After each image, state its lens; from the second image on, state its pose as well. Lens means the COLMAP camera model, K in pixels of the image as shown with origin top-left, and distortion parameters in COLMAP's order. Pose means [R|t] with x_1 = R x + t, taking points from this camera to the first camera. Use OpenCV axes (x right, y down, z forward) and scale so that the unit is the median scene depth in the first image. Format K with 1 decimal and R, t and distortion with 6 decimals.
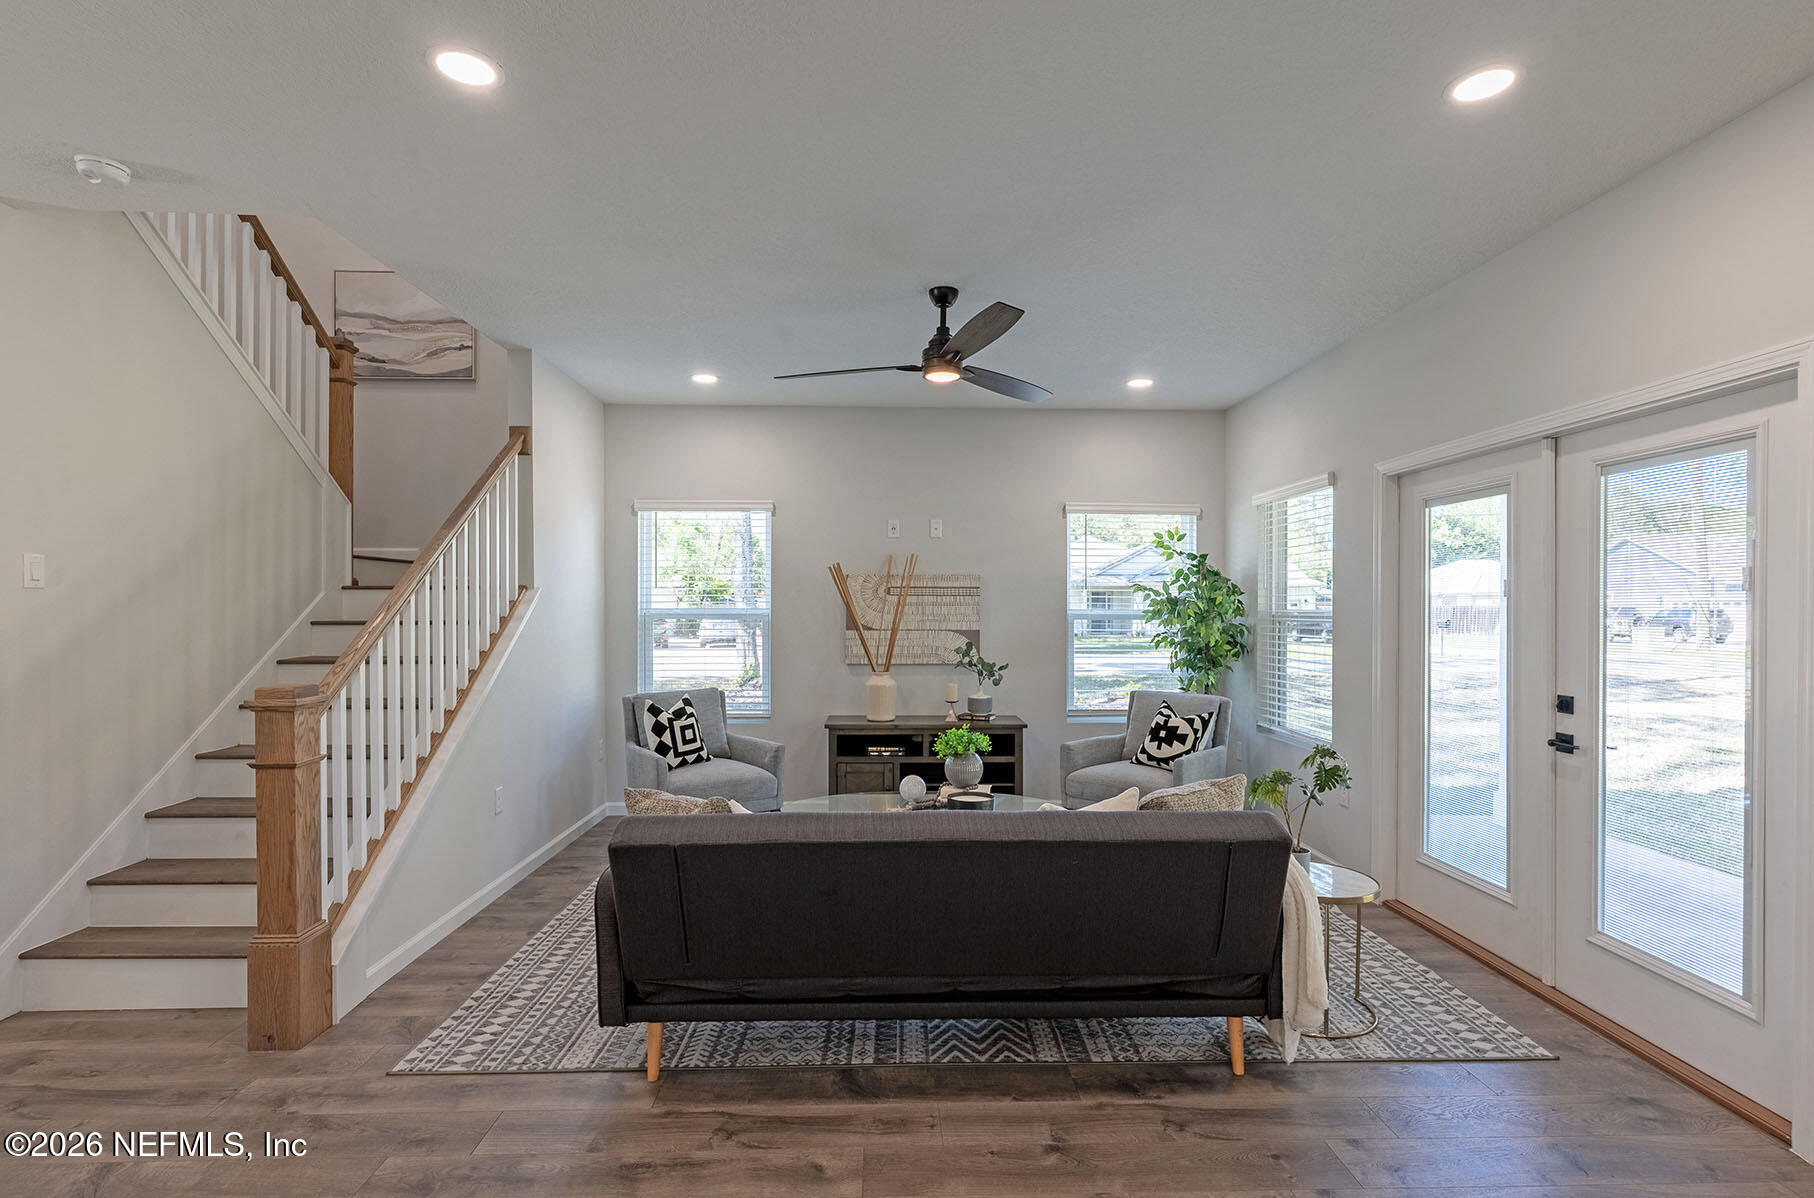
lens RADIAL K [[867.9, 0, 914.1], [0, 867.9, 609.2], [0, 0, 1]] dist [0.001662, 0.000210]
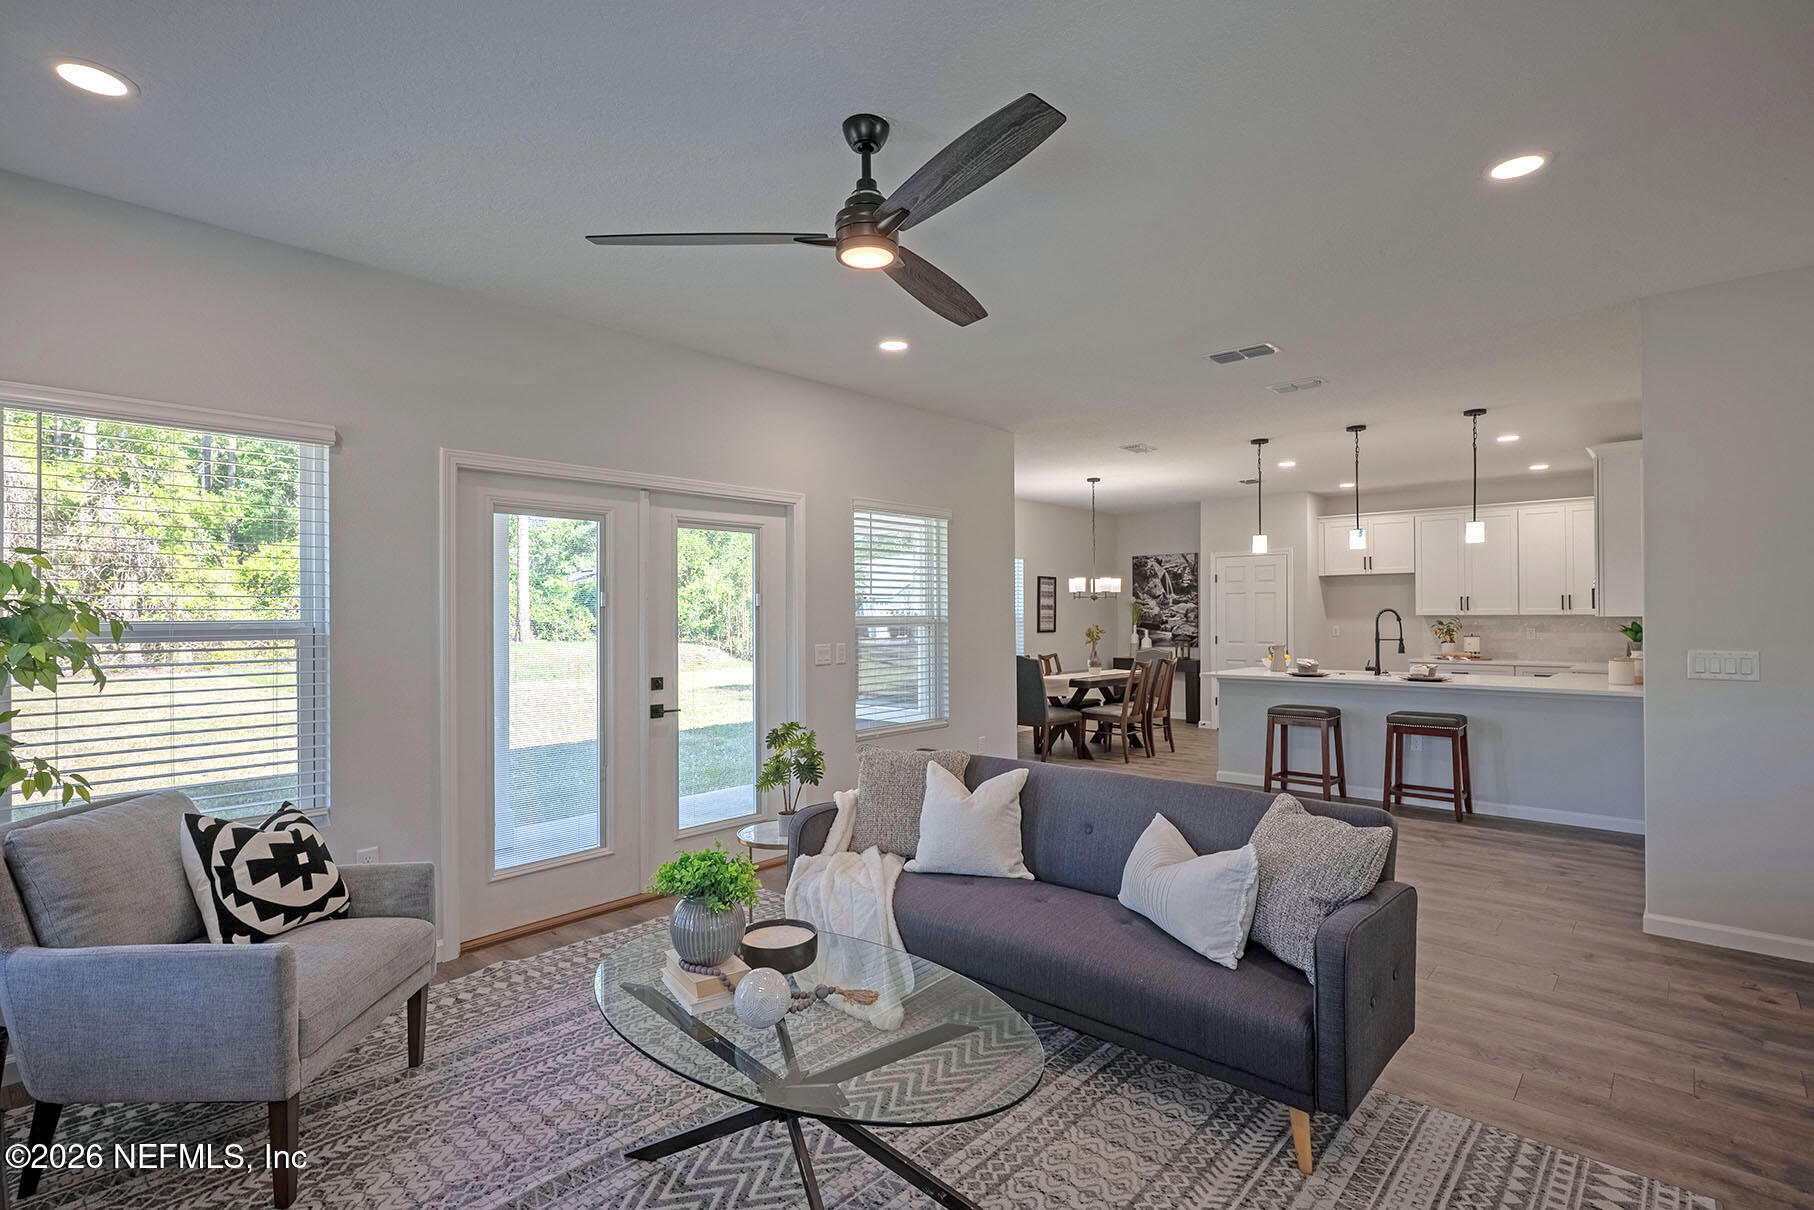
lens RADIAL K [[871.6, 0, 907.0], [0, 871.6, 605.0], [0, 0, 1]] dist [0.000504, 0.000288]
pose [[-0.719889, 0.008609, 0.694035, -0.509893], [0.003780, 0.999957, -0.008483, -0.004114], [-0.694078, -0.003484, -0.719891, 1.688811]]
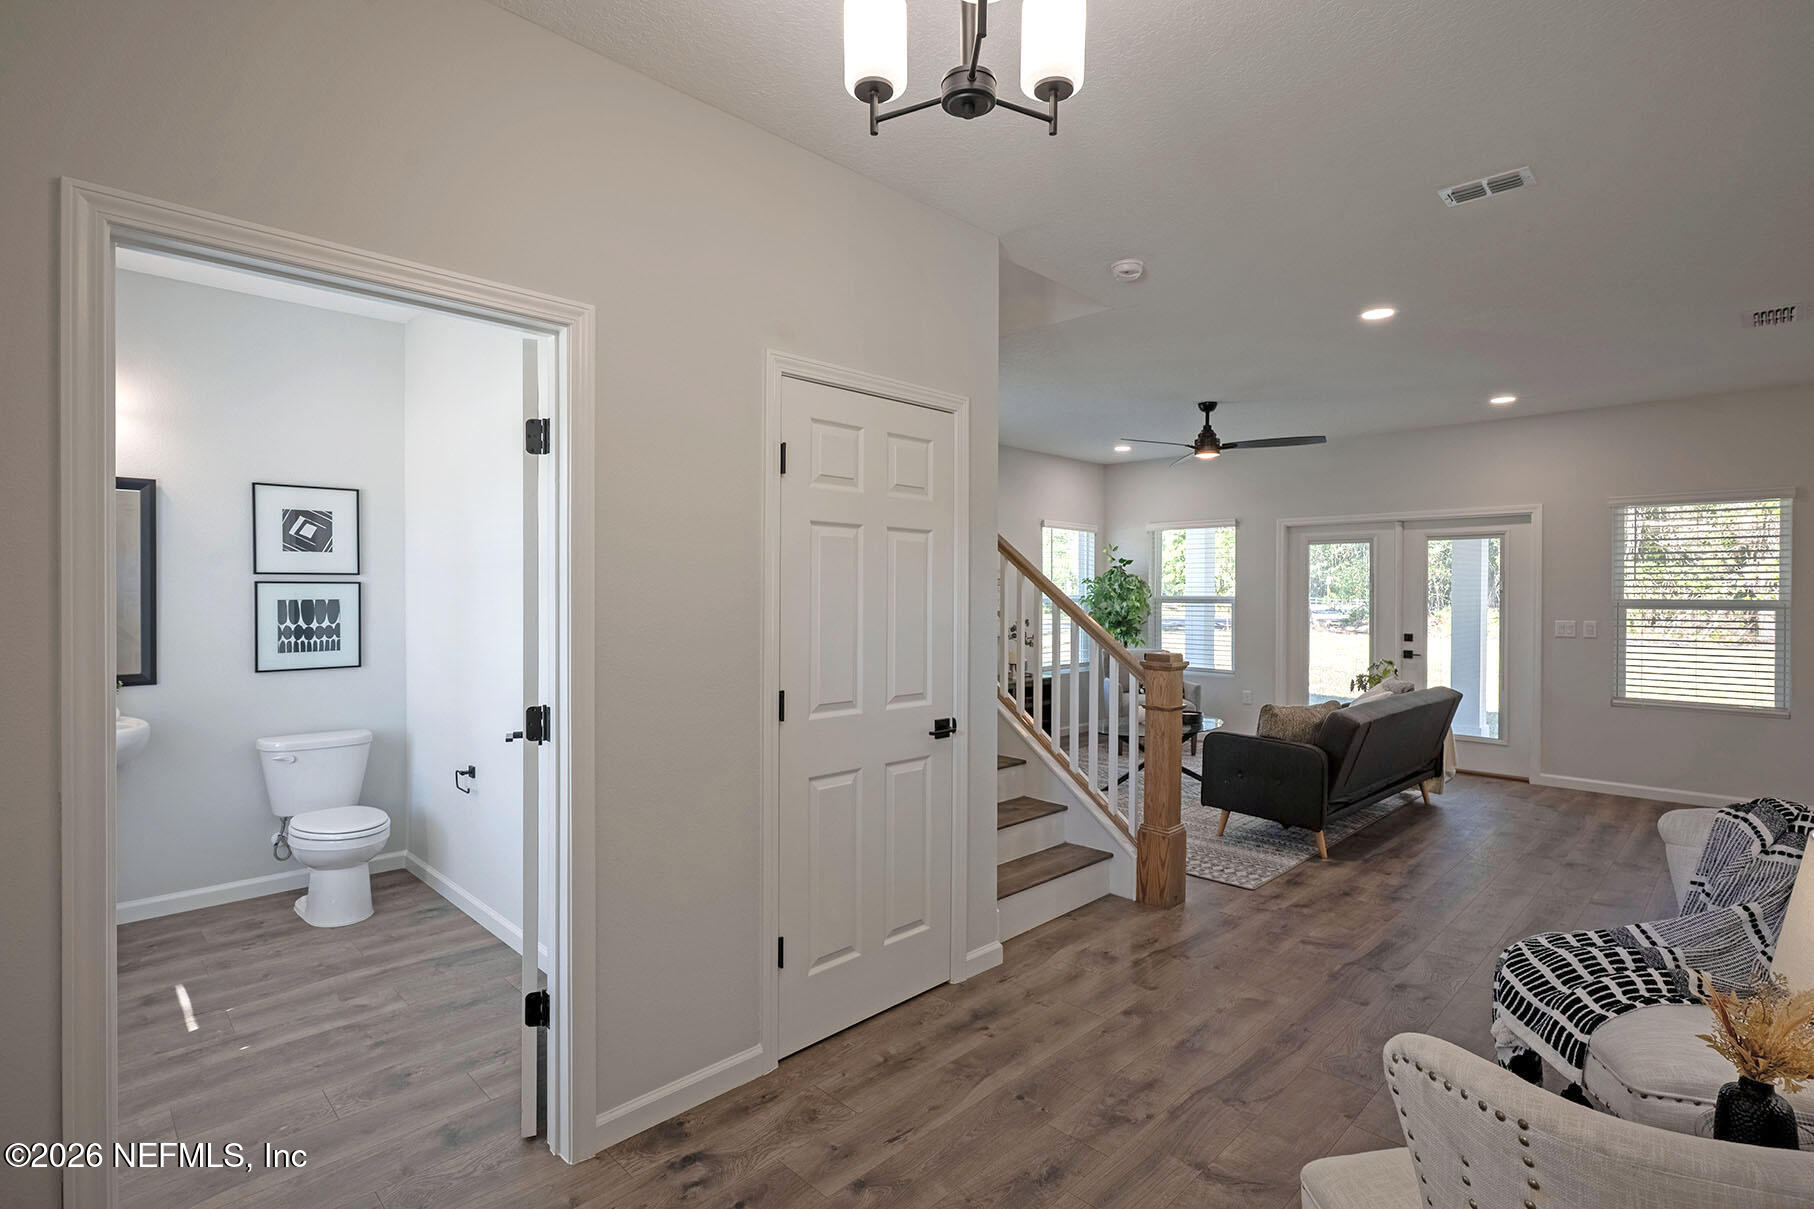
lens RADIAL K [[854.9, 0, 915.3], [0, 854.9, 598.4], [0, 0, 1]] dist [0.002607, 0.000651]
pose [[0.731708, -0.005606, 0.681595, -1.728263], [0.000120, 0.999967, 0.008095, -0.013631], [-0.681618, -0.005841, 0.731685, 0.218568]]
